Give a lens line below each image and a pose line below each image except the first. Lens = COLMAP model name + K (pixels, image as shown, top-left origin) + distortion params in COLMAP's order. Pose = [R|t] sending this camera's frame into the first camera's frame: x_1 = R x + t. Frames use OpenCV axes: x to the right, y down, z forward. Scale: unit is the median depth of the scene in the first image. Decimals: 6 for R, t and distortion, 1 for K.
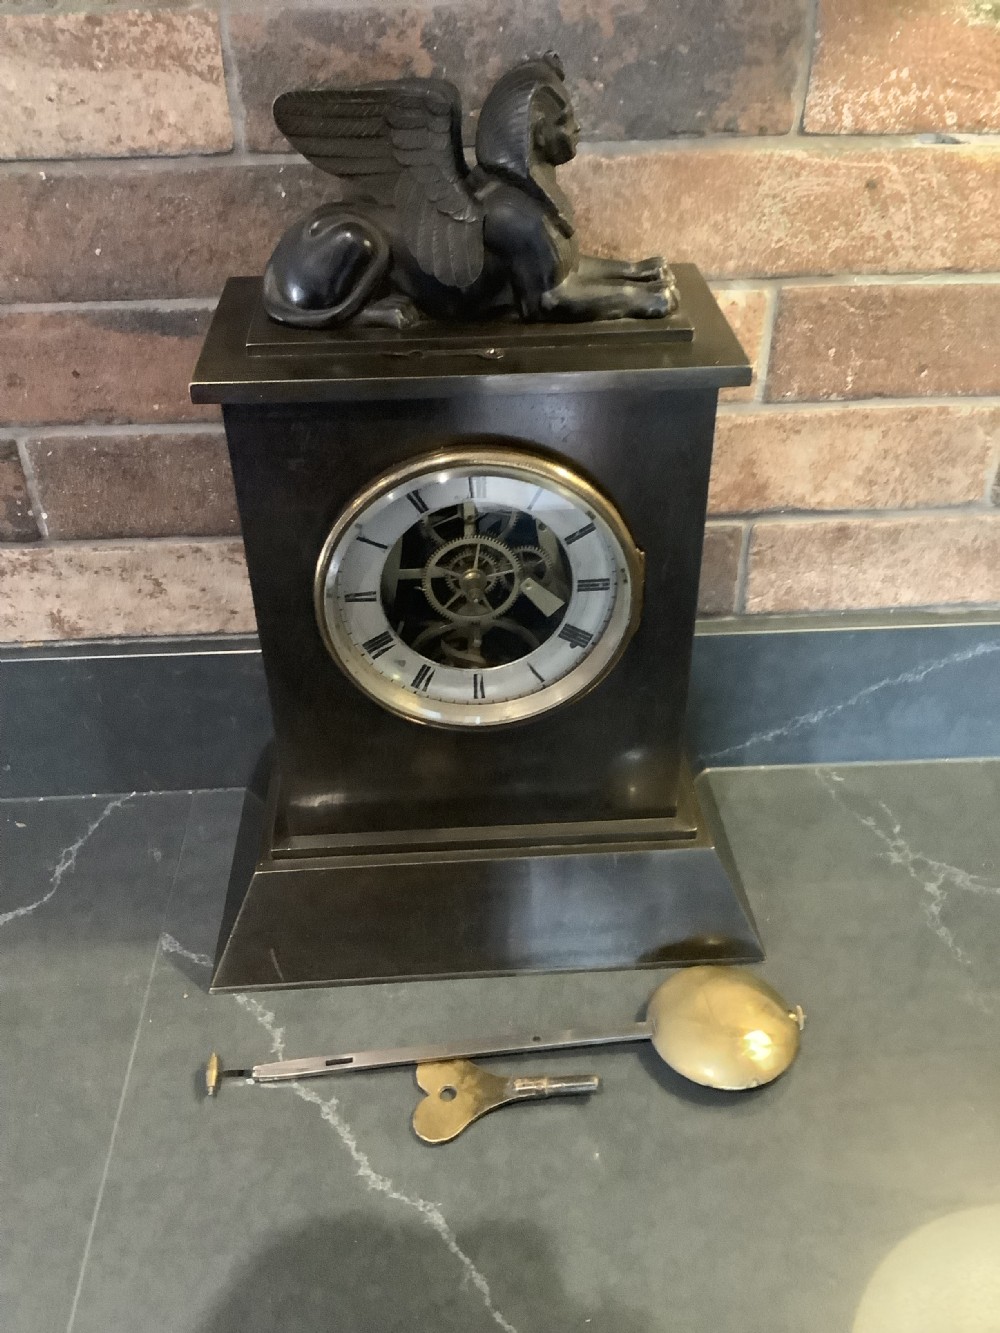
lens RADIAL K [[1195.6, 0, 505.0], [0, 1195.6, 668.5], [0, 0, 1]] dist [0.088123, -0.224855]
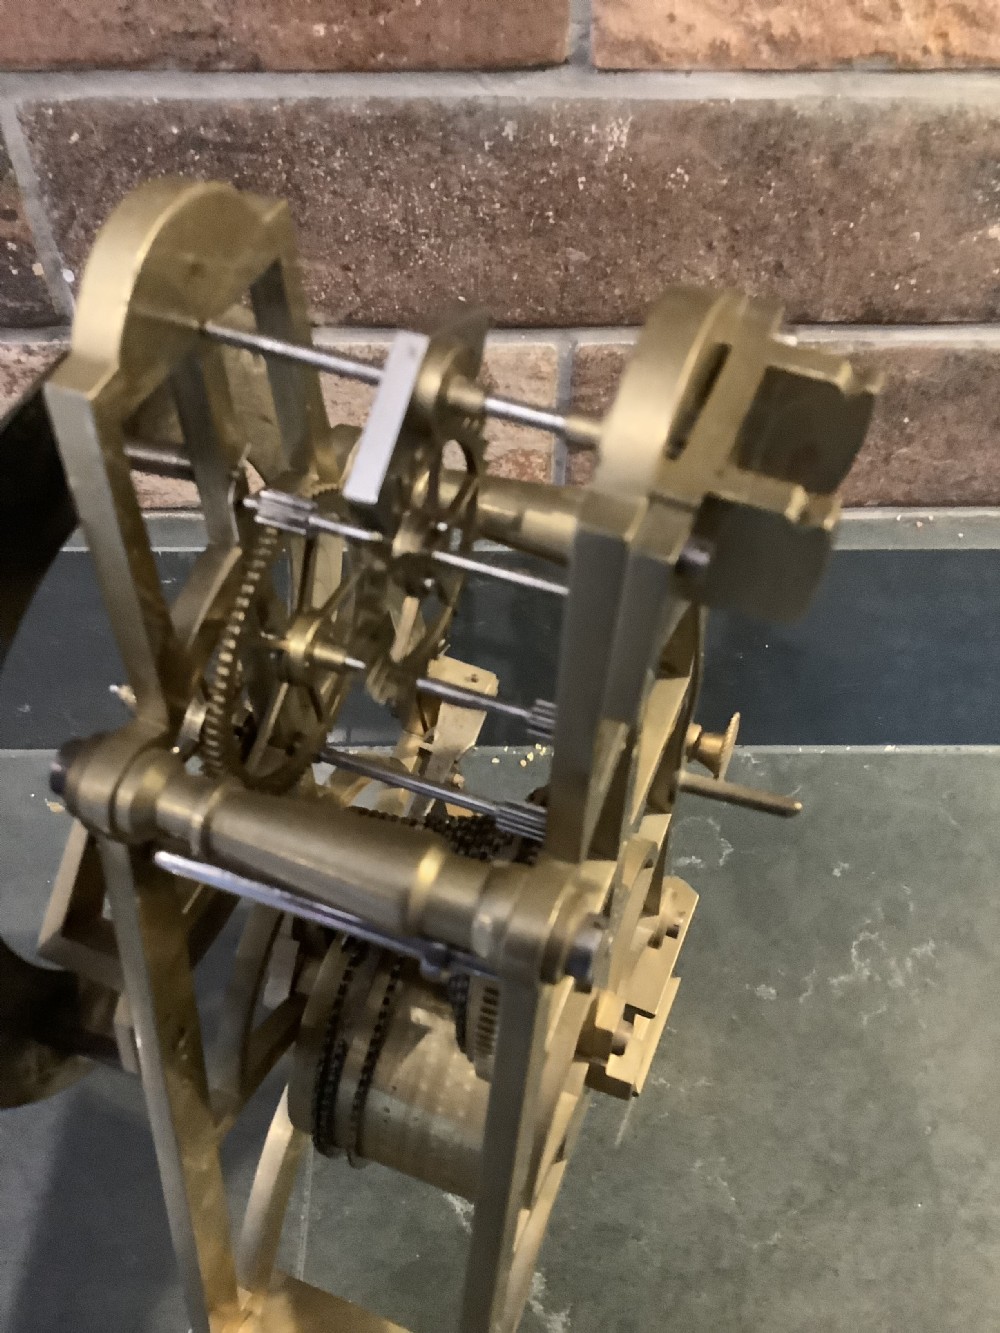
lens RADIAL K [[1225.3, 0, 505.2], [0, 1225.3, 665.8], [0, 0, 1]] dist [-0.002346, -0.021368]
pose [[0.998891, 0.044094, -0.016518, -0.225221], [-0.038168, 0.963670, 0.264355, -0.128186], [0.027574, -0.263432, 0.964284, 0.576552]]
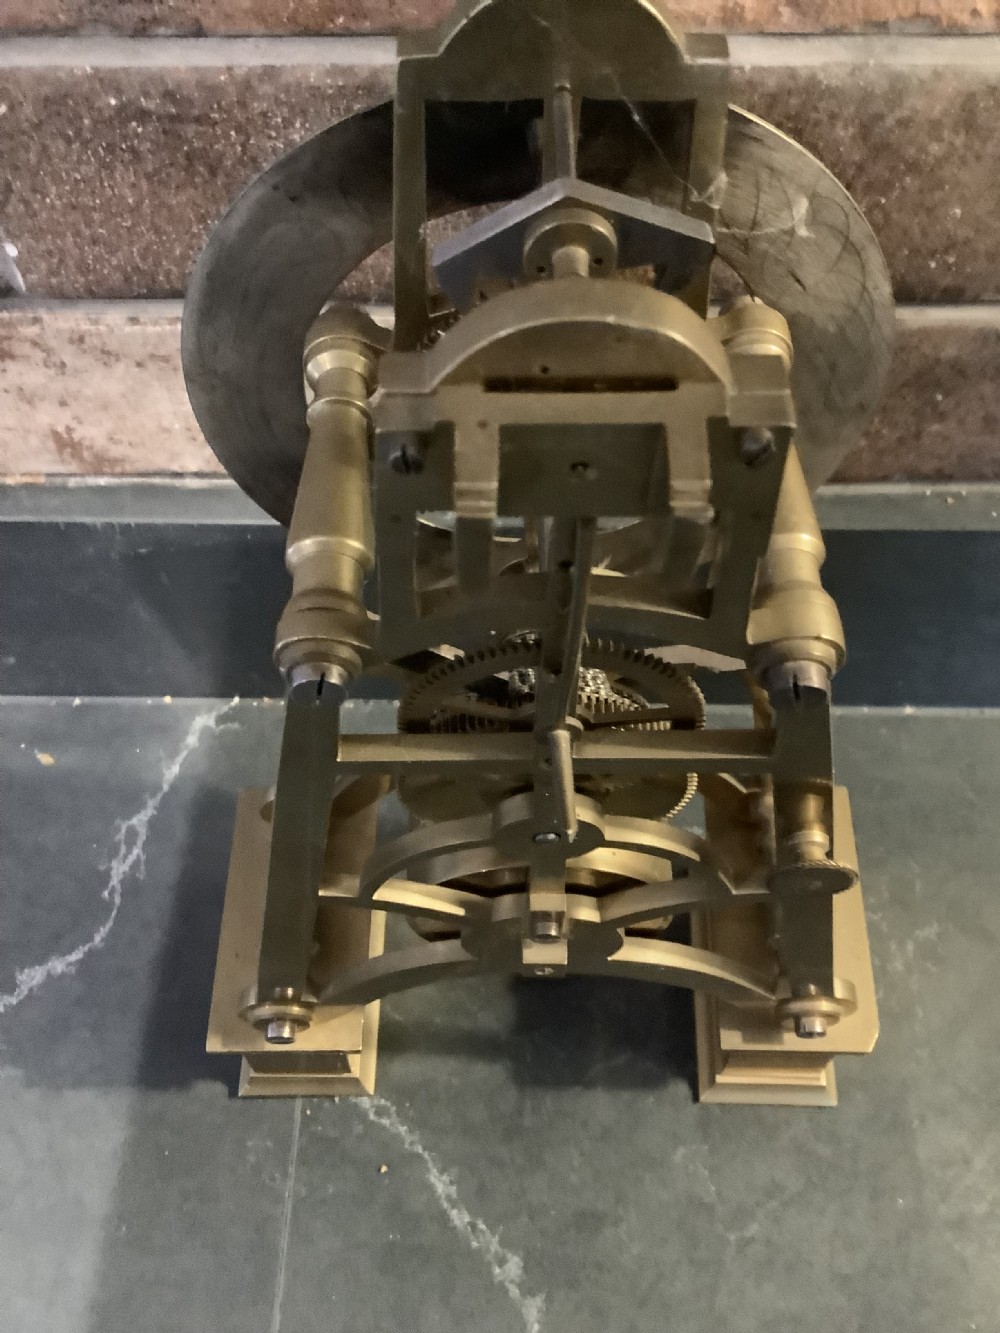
lens RADIAL K [[1235.8, 0, 500.0], [0, 1235.8, 666.5], [0, 0, 1]] dist [0.012009, -0.061762]
pose [[0.996794, 0.064557, -0.047261, -0.204479], [-0.039838, 0.912754, 0.406563, -0.200364], [0.069384, -0.403377, 0.912399, 0.630909]]
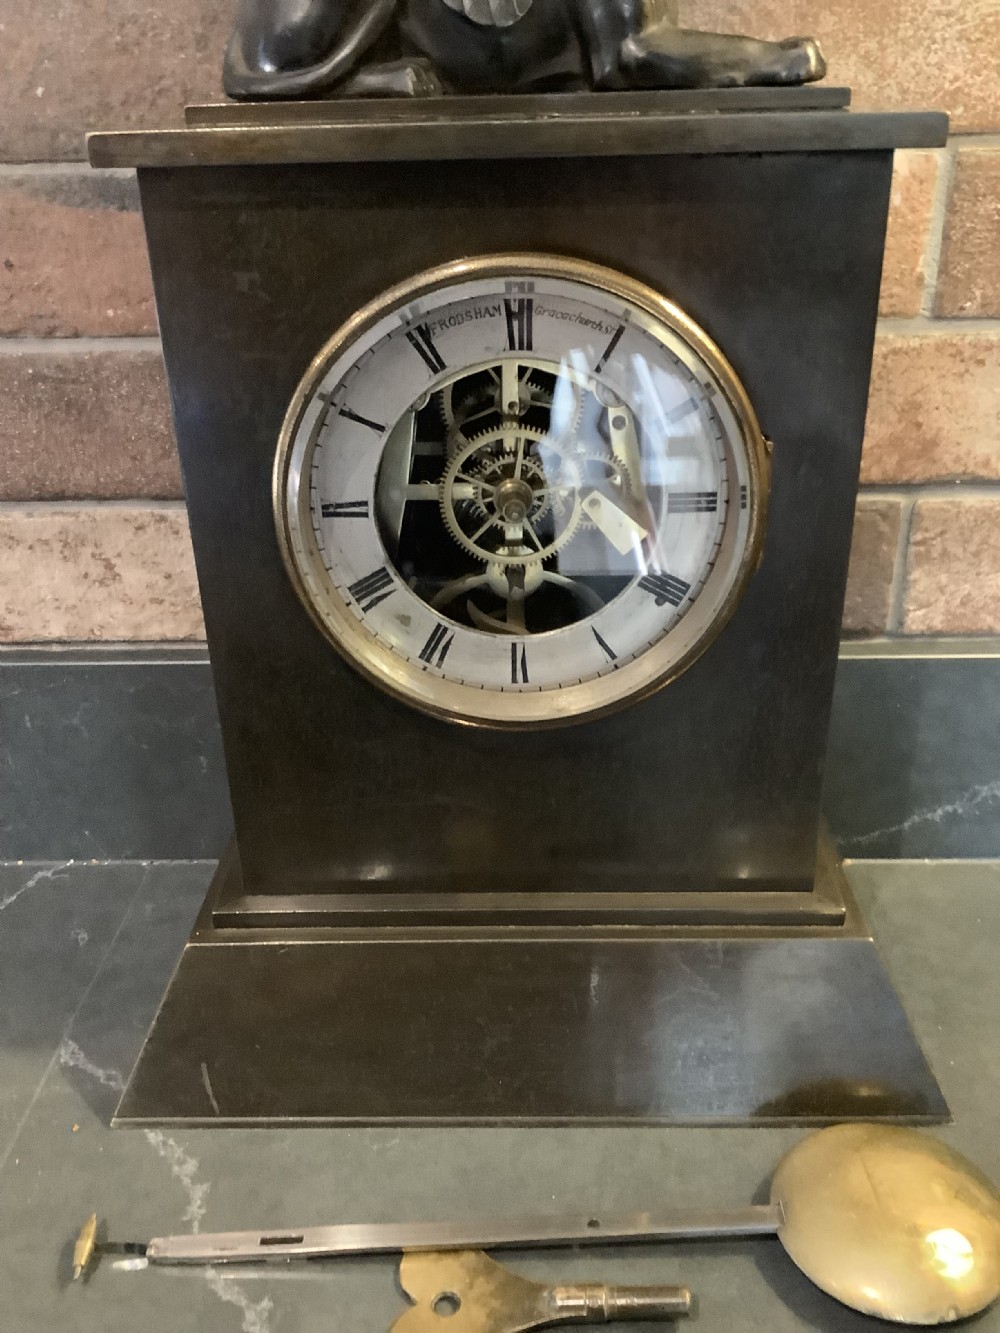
lens RADIAL K [[1216.0, 0, 500.0], [0, 1216.0, 666.5], [0, 0, 1]] dist [0.083314, -0.189861]
pose [[0.996664, 0.023328, -0.078208, 0.021341], [-0.035814, 0.986097, -0.162267, 0.128156], [0.073335, 0.164526, 0.983643, 0.320462]]
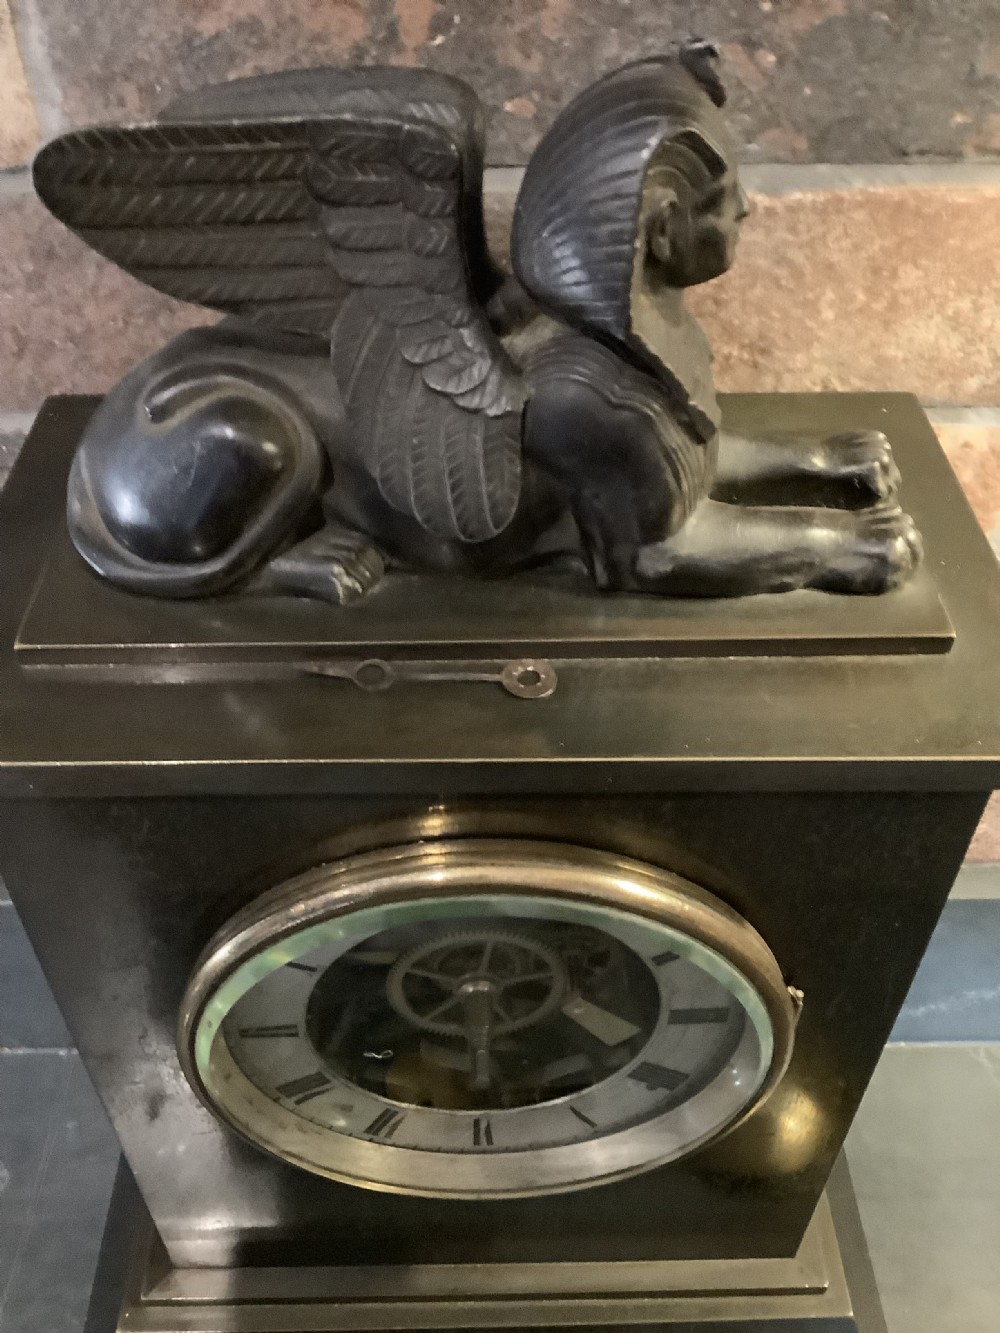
lens RADIAL K [[1216.0, 0, 500.0], [0, 1216.0, 666.5], [0, 0, 1]] dist [0.083314, -0.189861]
pose [[0.999137, 0.038603, -0.015317, -0.012972], [-0.036434, 0.991748, 0.122915, -0.277683], [0.019936, -0.122251, 0.992299, 0.440714]]
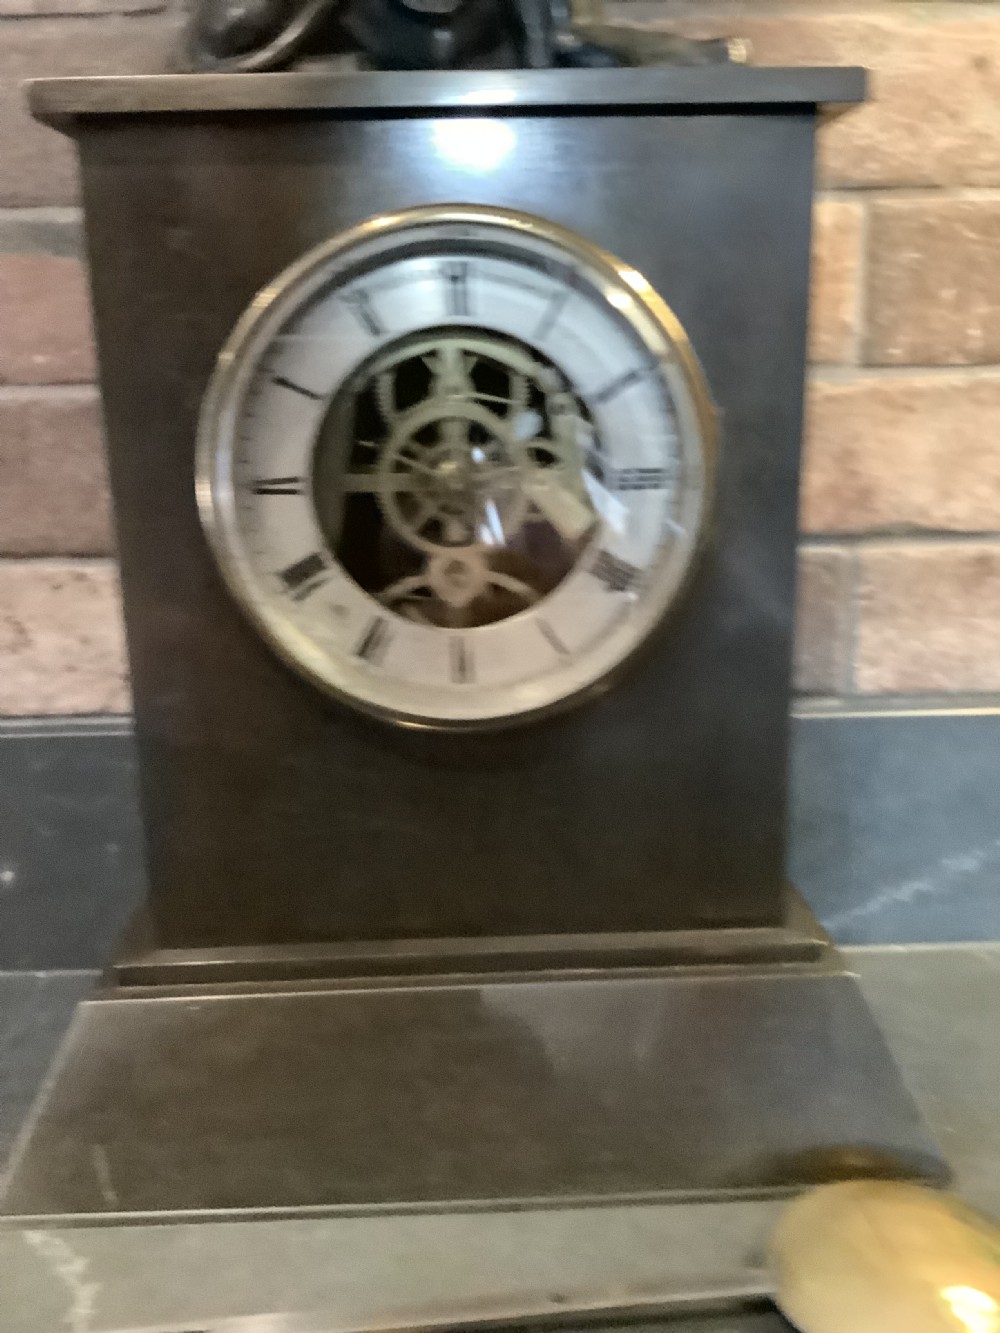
lens RADIAL K [[1197.2, 0, 499.1], [0, 1197.2, 664.7], [0, 0, 1]] dist [0.099665, -0.244248]
pose [[0.999735, -0.000904, -0.022998, 0.011870], [-0.007509, 0.931743, -0.363042, 0.244023], [0.021756, 0.363118, 0.931489, 0.411986]]
